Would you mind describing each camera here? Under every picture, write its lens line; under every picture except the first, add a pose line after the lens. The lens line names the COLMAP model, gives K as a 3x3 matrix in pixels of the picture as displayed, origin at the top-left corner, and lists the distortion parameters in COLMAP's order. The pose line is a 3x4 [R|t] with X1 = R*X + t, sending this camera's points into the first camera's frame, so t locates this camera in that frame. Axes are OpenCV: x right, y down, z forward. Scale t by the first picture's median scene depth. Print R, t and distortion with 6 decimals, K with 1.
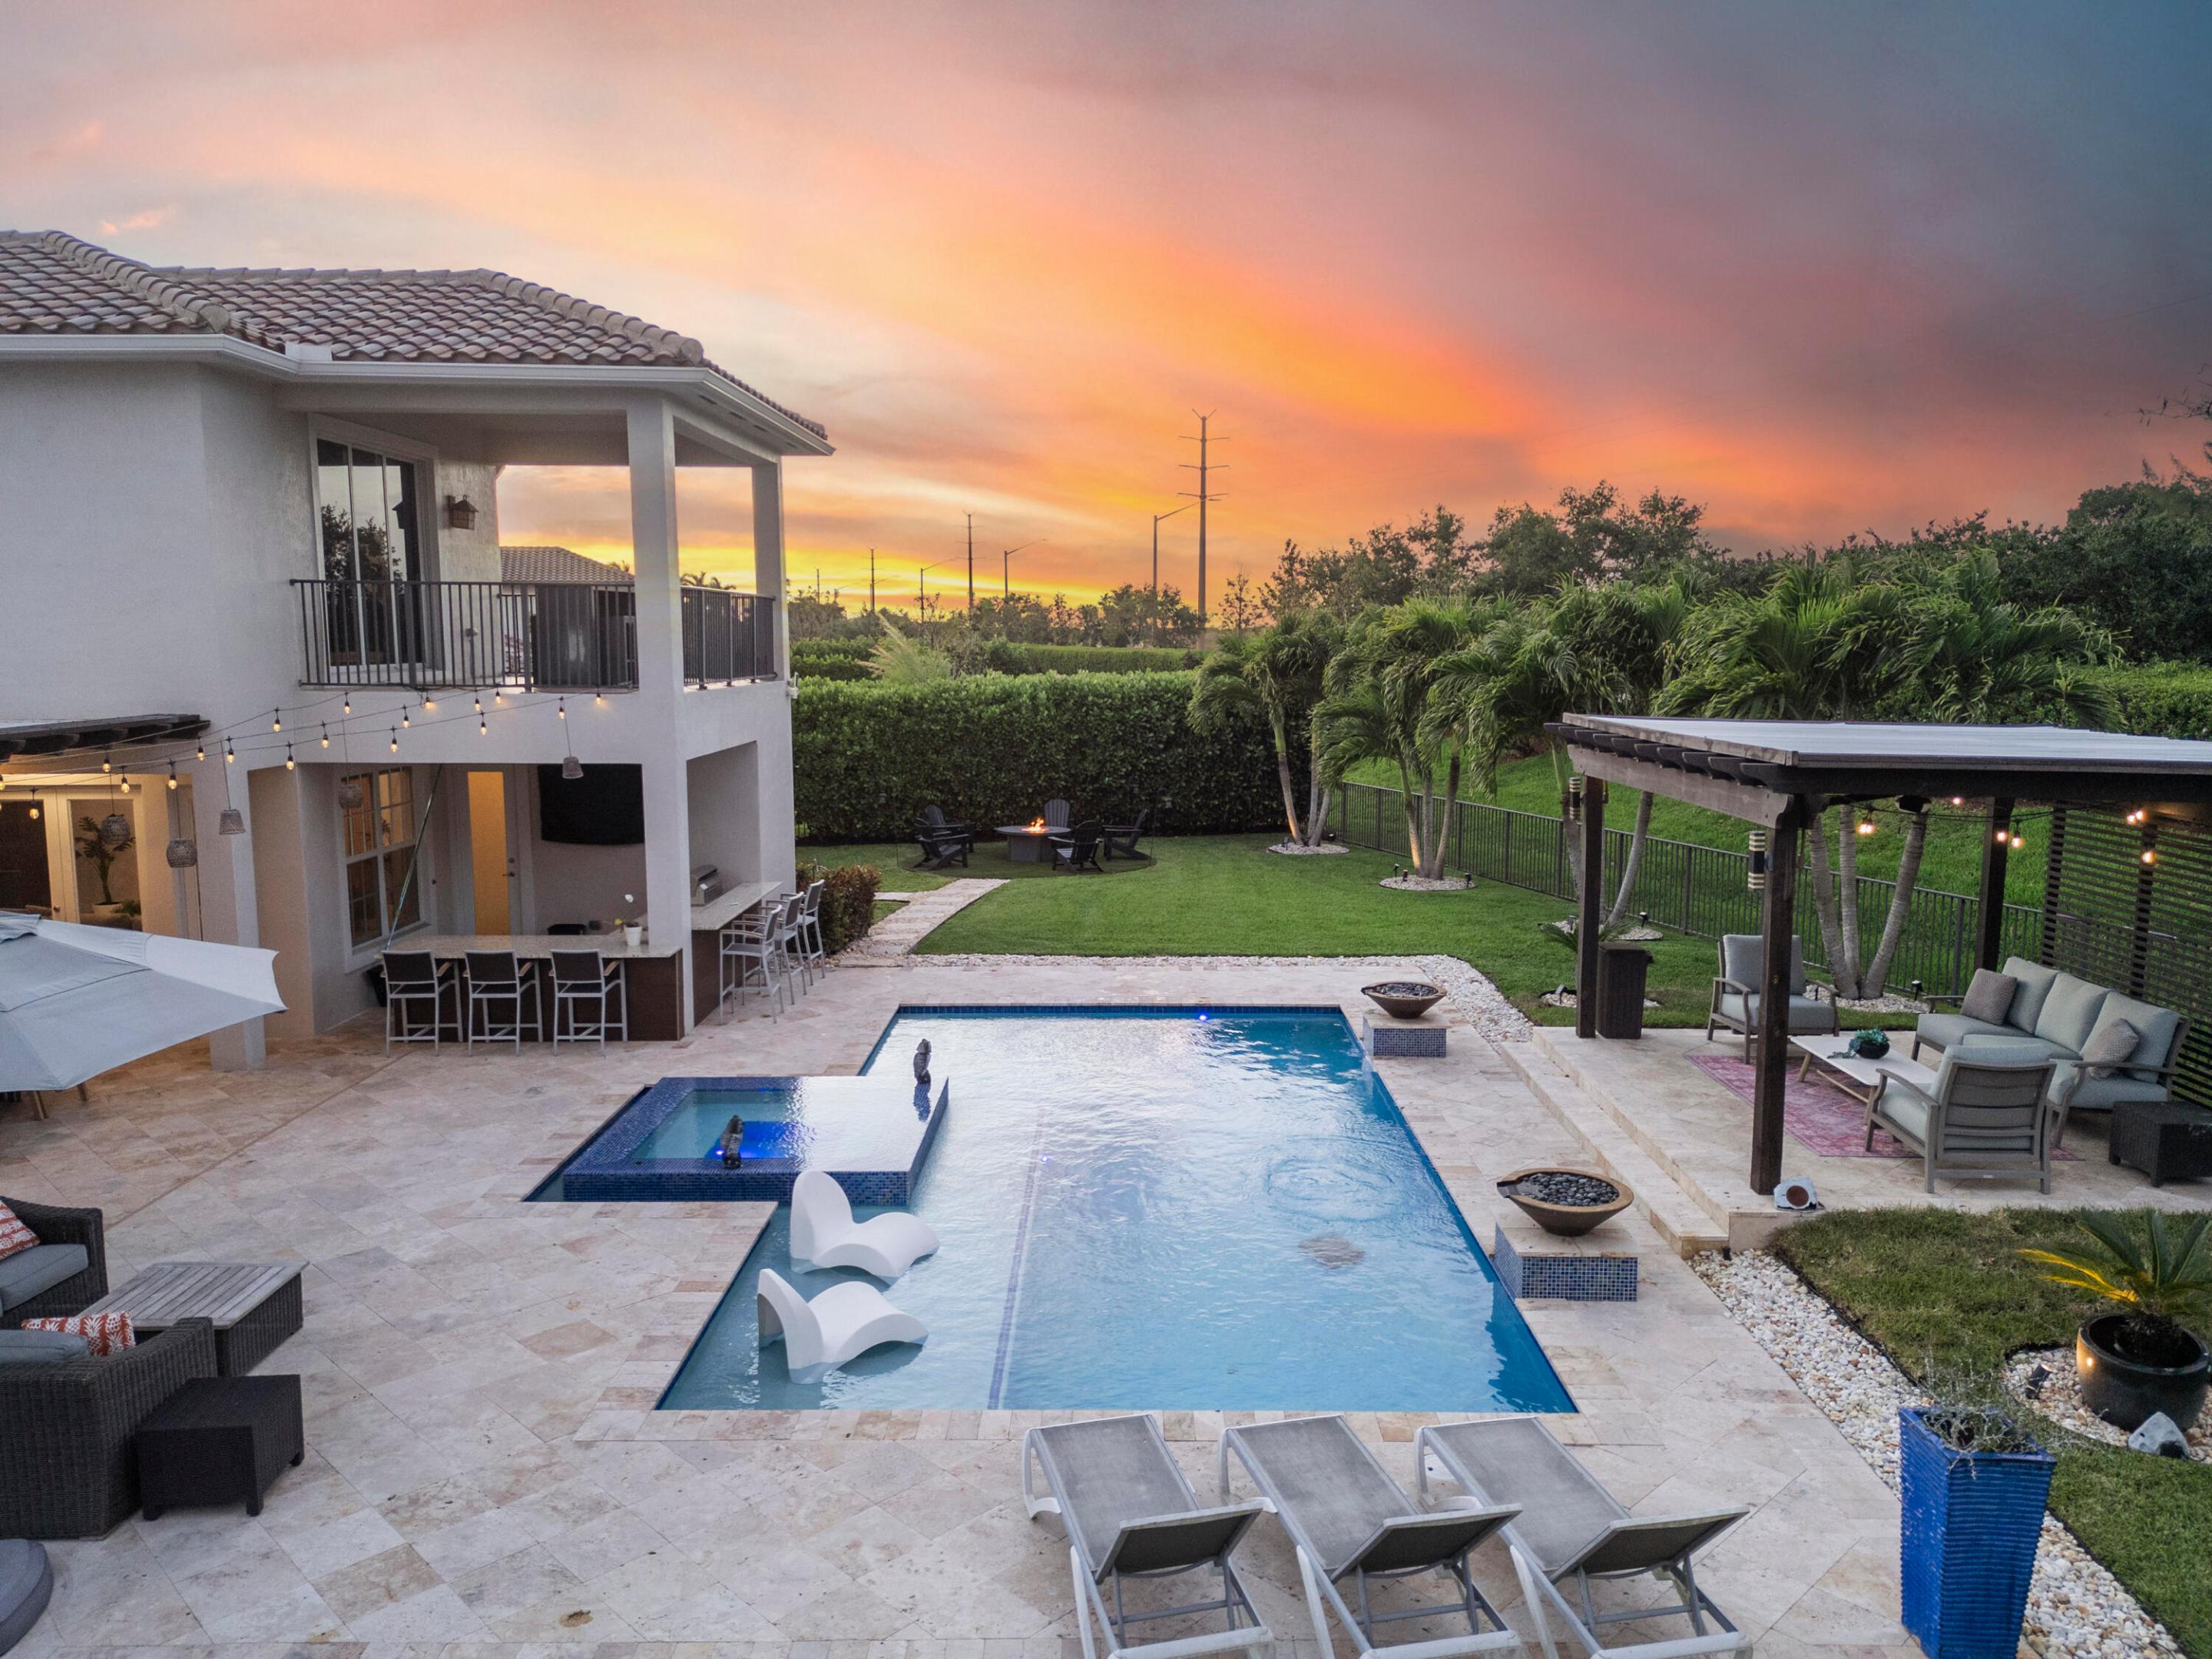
lens RADIAL K [[1583.3, 0, 1129.4], [0, 1583.3, 817.5], [0, 0, 1]] dist [0.077802, -0.061660]
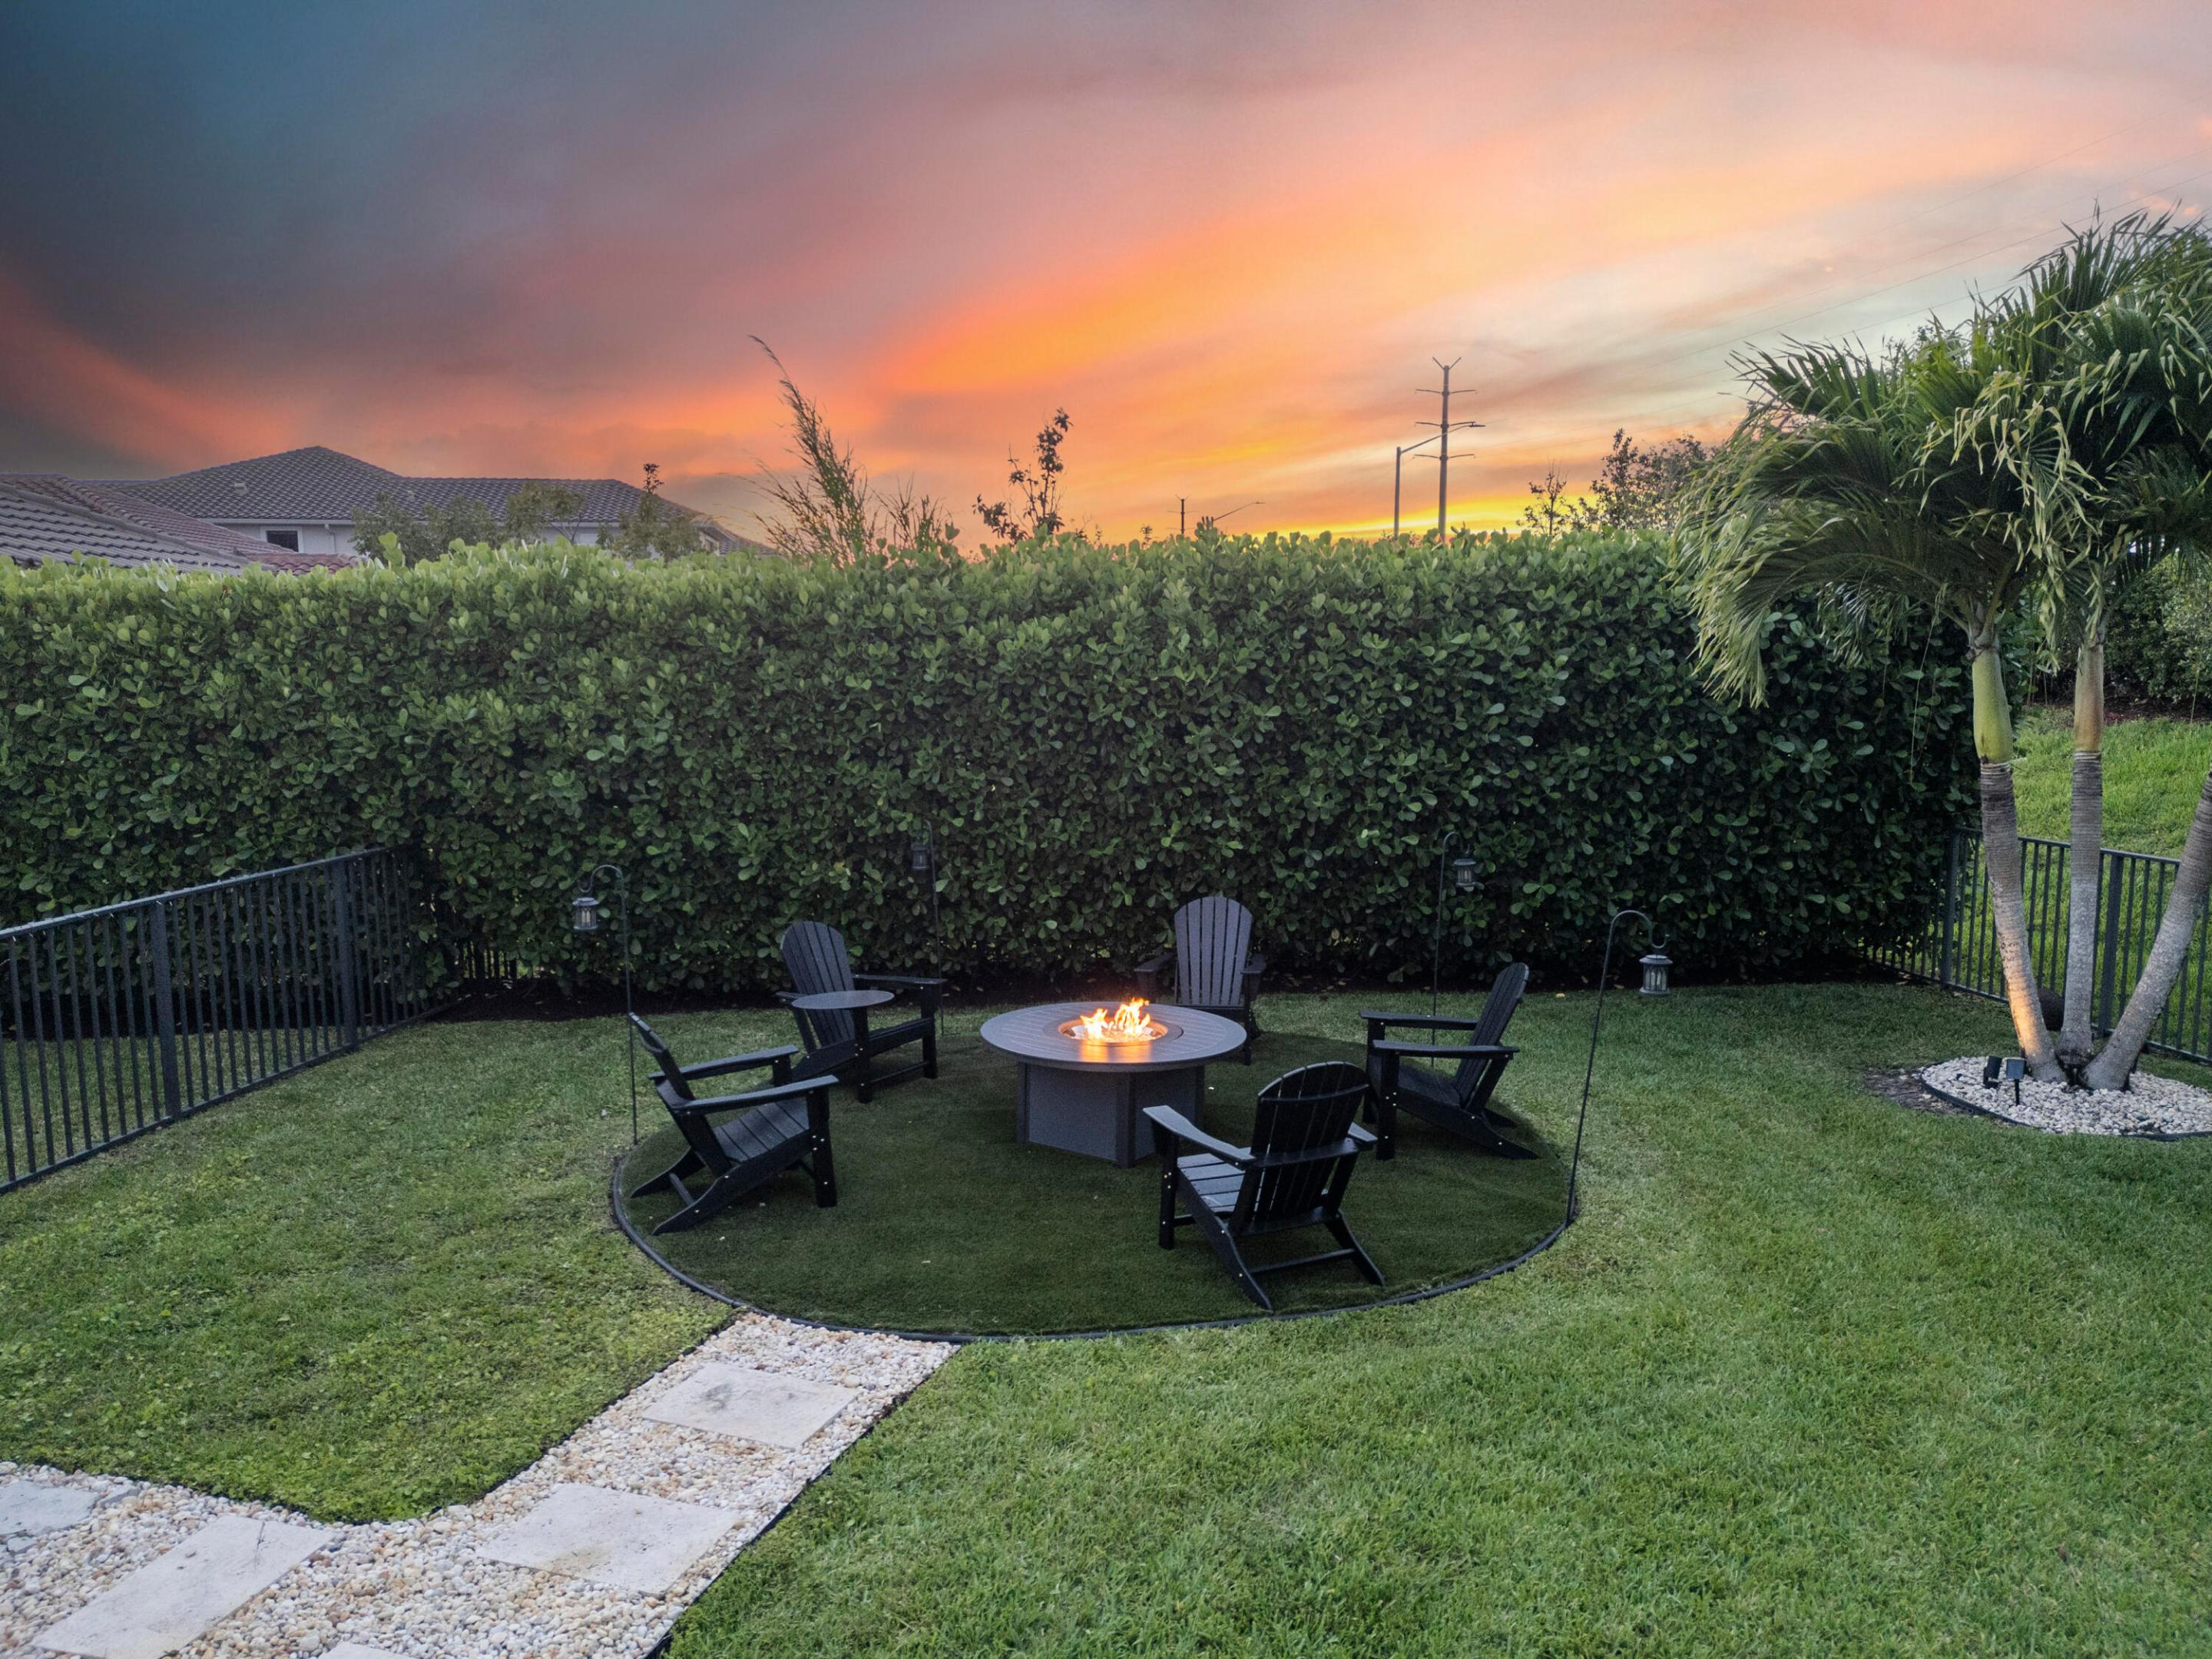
lens RADIAL K [[1583.3, 0, 1154.5], [0, 1583.3, 820.4], [0, 0, 1]] dist [0.077802, -0.061660]
pose [[0.992517, 0.008817, -0.121785, -0.040294], [-0.008497, 0.999959, 0.003145, -0.064159], [0.121808, -0.002087, 0.992551, 1.489745]]
